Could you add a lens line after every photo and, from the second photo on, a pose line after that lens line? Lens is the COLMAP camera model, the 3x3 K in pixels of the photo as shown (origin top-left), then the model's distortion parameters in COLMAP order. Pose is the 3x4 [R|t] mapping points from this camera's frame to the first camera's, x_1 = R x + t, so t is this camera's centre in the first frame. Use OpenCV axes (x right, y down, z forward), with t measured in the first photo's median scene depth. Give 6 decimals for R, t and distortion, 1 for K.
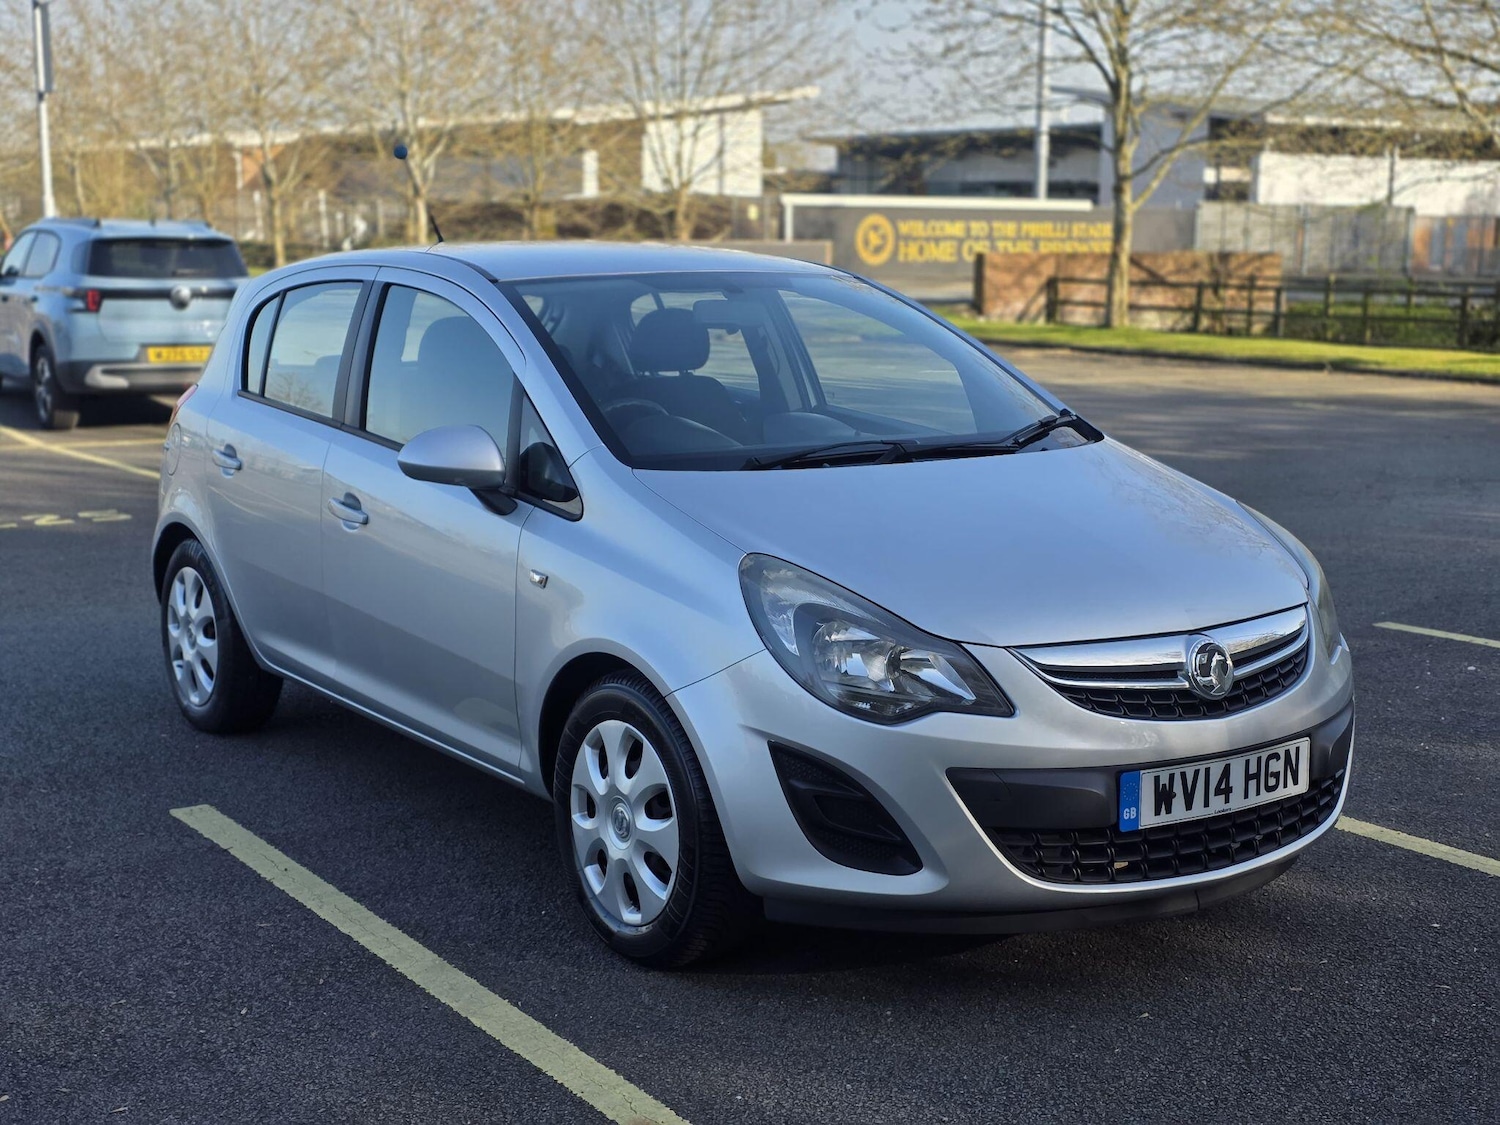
lens RADIAL K [[2011.5, 0, 759.2], [0, 2011.5, 625.4], [0, 0, 1]] dist [0.107648, 0.000000]
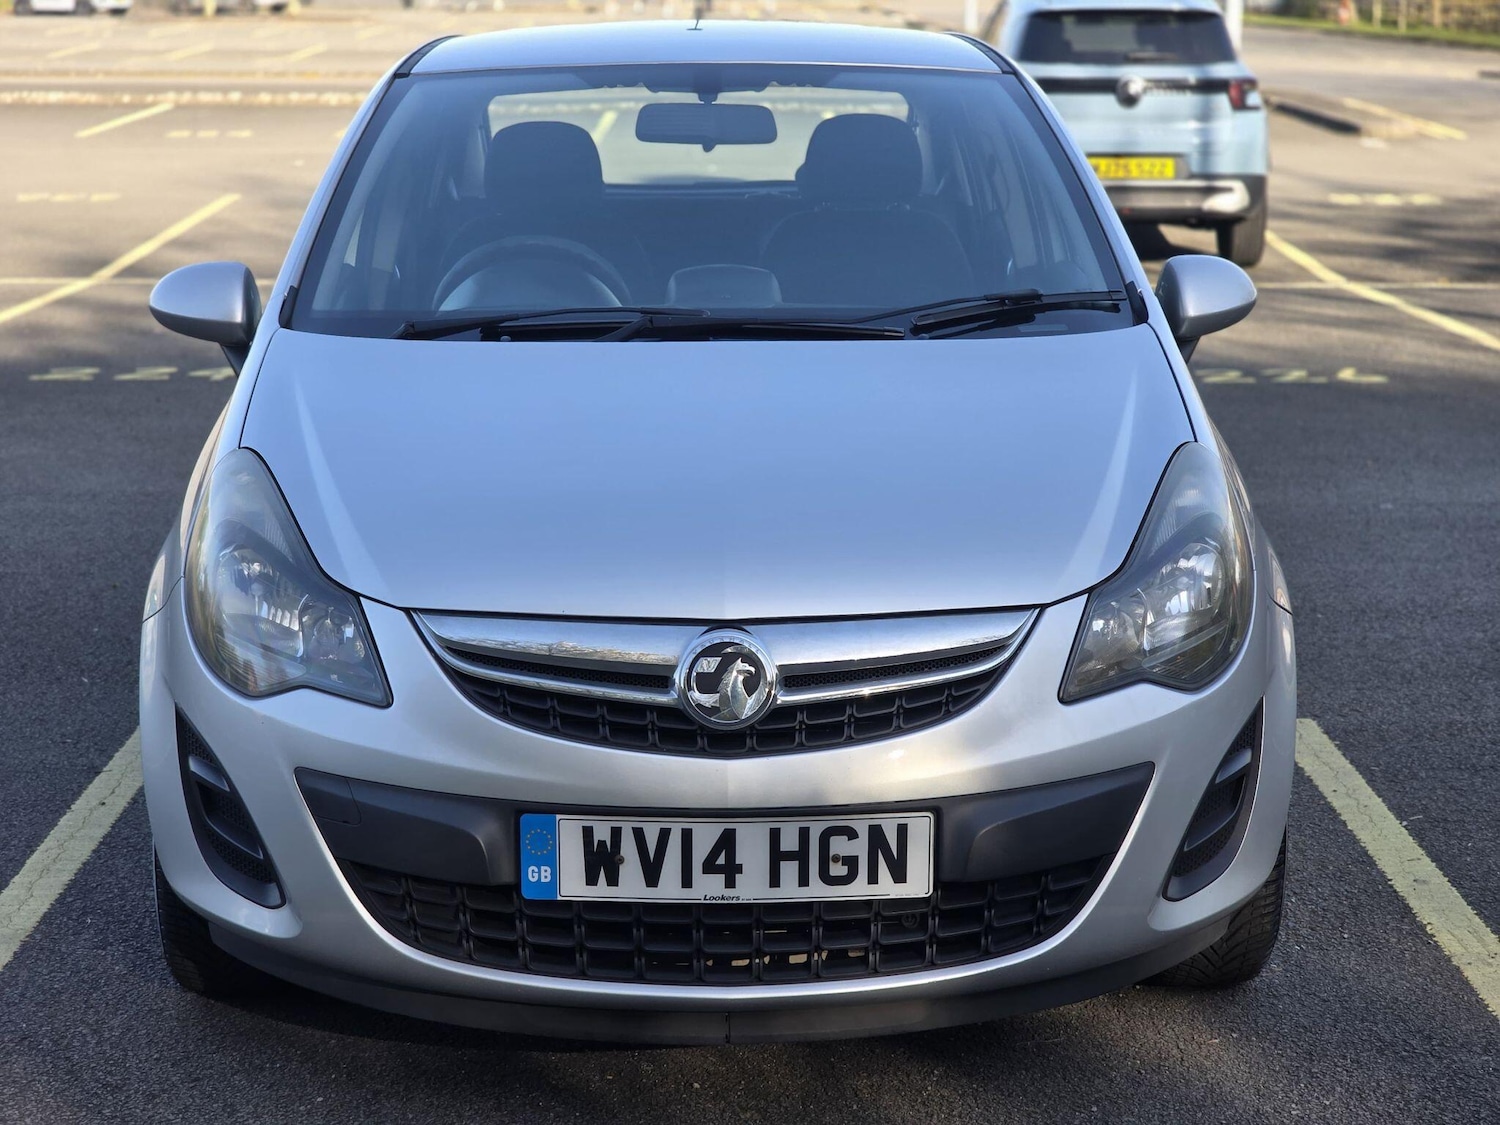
lens RADIAL K [[2705.1, 0, 720.0], [0, 2705.1, 570.2], [0, 0, 1]] dist [0.098003, 0.000000]
pose [[0.828681, 0.106322, -0.549531, 0.718389], [-0.096336, 0.994234, 0.047089, -0.059620], [0.551369, 0.013918, 0.834146, 0.247009]]
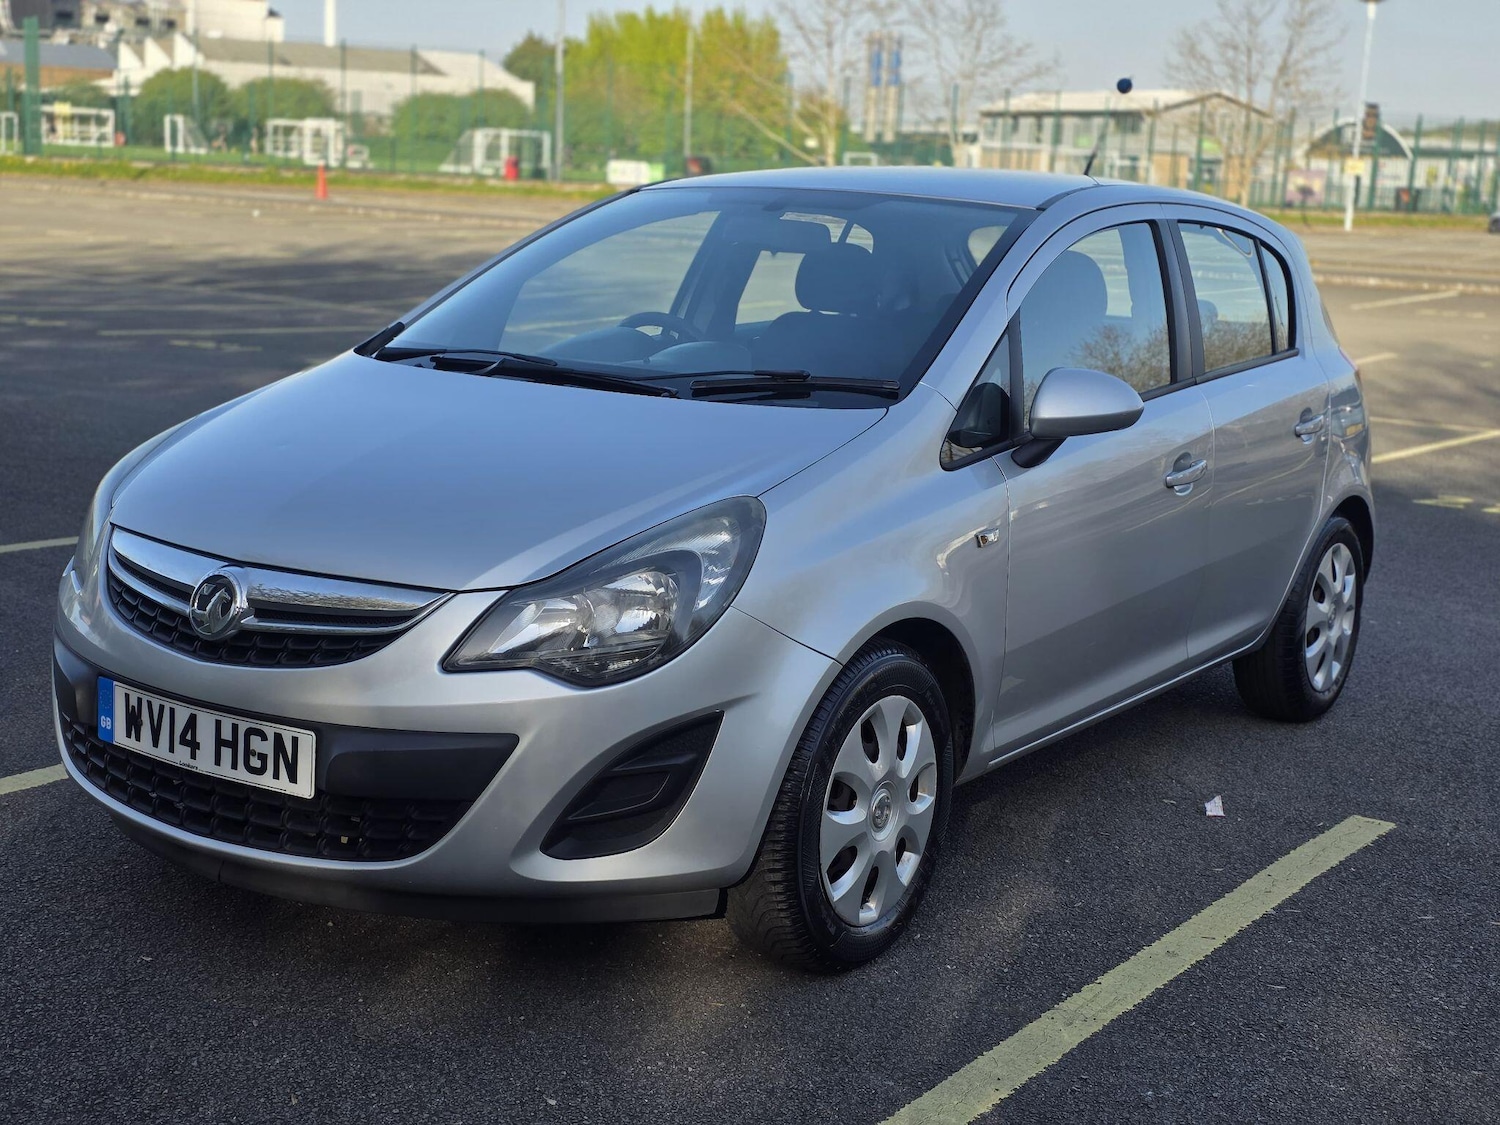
lens RADIAL K [[2011.5, 0, 775.3], [0, 2011.5, 584.7], [0, 0, 1]] dist [0.107648, 0.000000]
pose [[0.359323, 0.190239, -0.913617, 1.131248], [-0.219871, 0.968699, 0.115234, -0.145889], [0.906942, 0.159472, 0.389903, 0.880007]]
